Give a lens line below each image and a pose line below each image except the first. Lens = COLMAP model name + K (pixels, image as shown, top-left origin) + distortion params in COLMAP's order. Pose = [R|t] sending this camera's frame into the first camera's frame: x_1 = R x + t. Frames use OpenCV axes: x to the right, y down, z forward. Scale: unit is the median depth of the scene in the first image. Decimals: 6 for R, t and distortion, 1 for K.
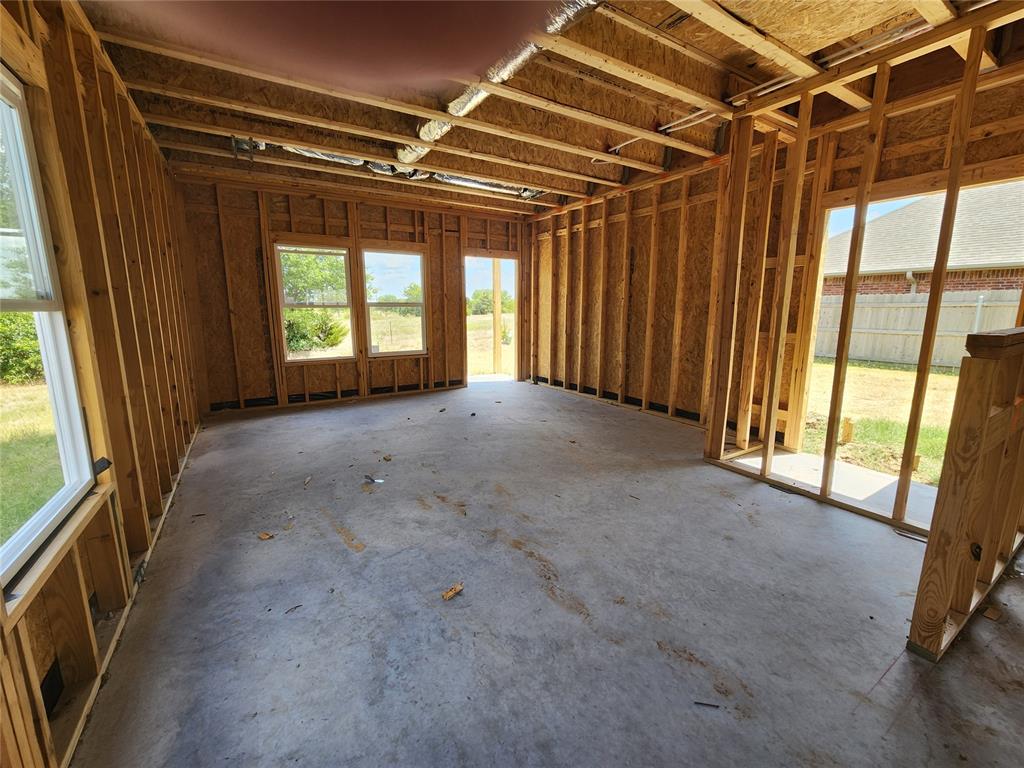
lens RADIAL K [[420.1, 0, 506.0], [0, 420.1, 382.1], [0, 0, 1]] dist [-0.003335, 0.000034]
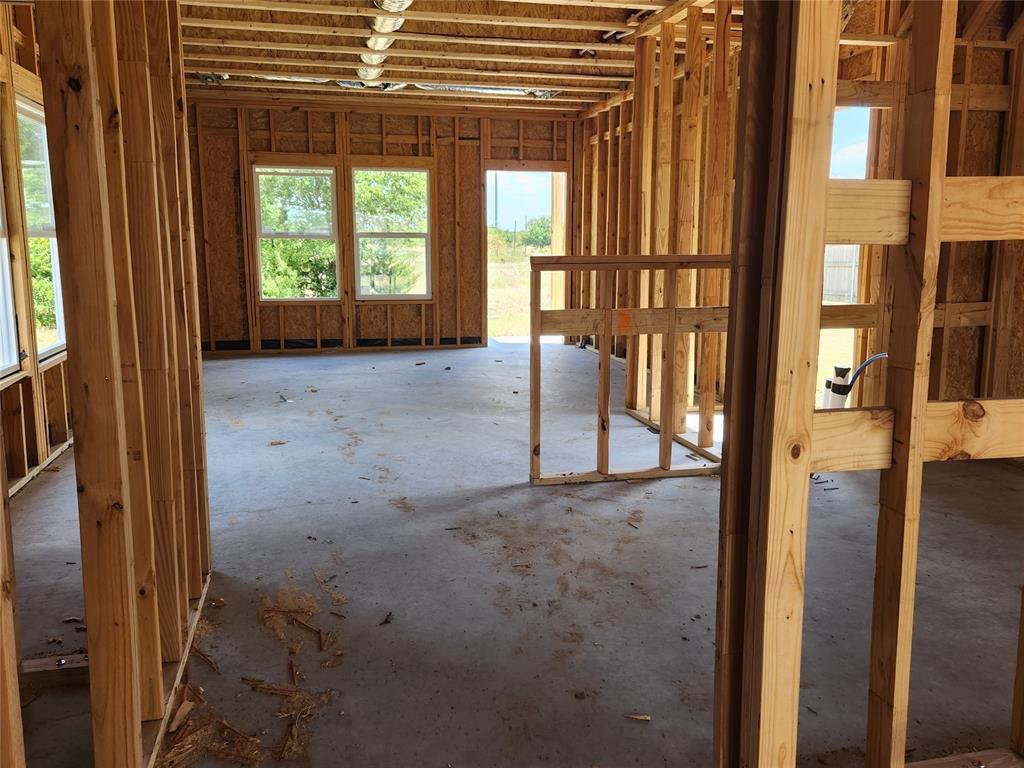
lens RADIAL K [[855.9, 0, 515.2], [0, 855.9, 381.3], [0, 0, 1]] dist [0.059970, -0.003452]
pose [[0.949763, 0.053265, -0.308403, 0.493153], [-0.057244, 0.998353, -0.003863, 0.087679], [0.307689, 0.021324, 0.951248, -0.487424]]
